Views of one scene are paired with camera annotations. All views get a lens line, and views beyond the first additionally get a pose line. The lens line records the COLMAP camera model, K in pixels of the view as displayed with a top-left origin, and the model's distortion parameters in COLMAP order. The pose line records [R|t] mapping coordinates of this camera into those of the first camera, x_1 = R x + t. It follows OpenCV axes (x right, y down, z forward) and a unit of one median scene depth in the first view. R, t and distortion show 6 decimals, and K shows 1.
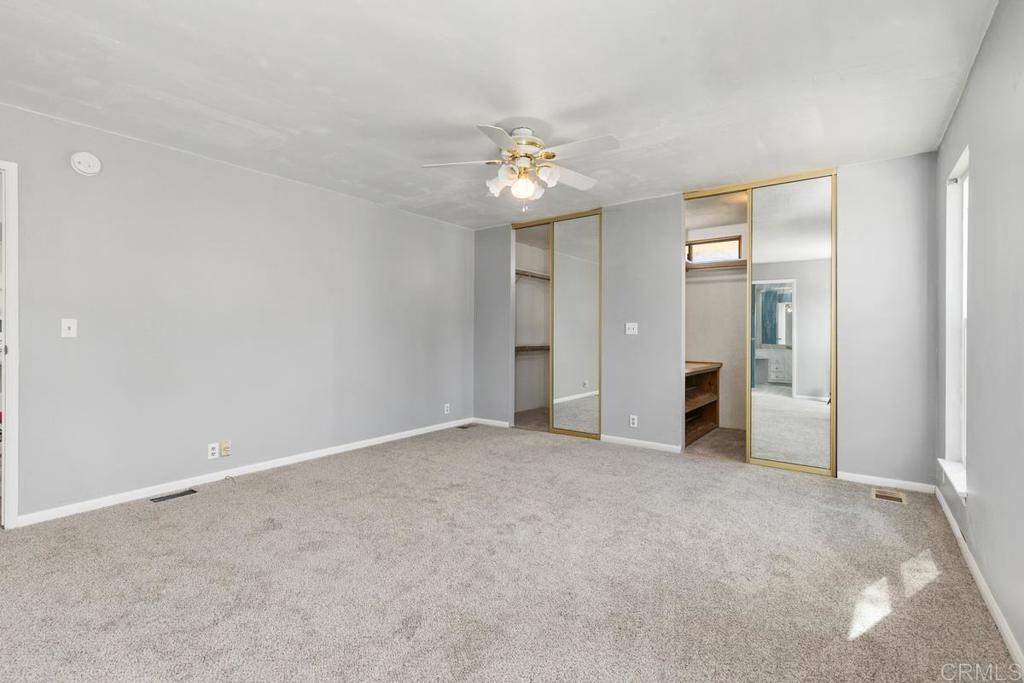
lens RADIAL K [[465.5, 0, 512.0], [0, 465.5, 341.5], [0, 0, 1]] dist [0.001076, 0.000351]
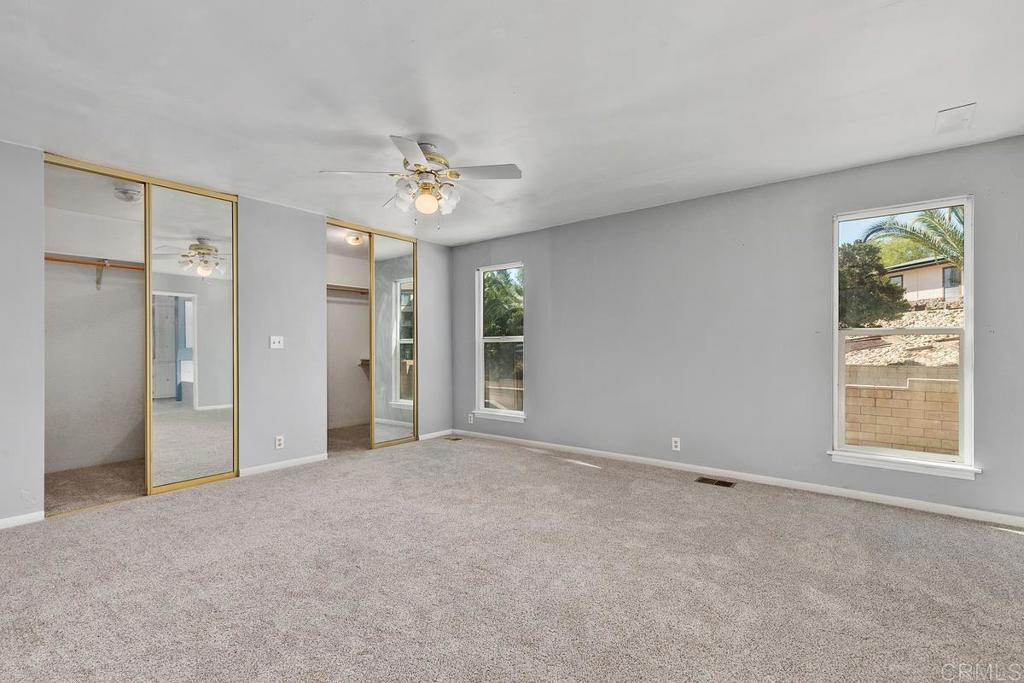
lens RADIAL K [[465.5, 0, 512.0], [0, 465.5, 341.5], [0, 0, 1]] dist [0.001076, 0.000351]
pose [[-0.053913, 0.011637, 0.998478, -0.677773], [0.023145, 0.999678, -0.010402, -0.009179], [-0.998277, 0.022549, -0.054165, 0.585043]]
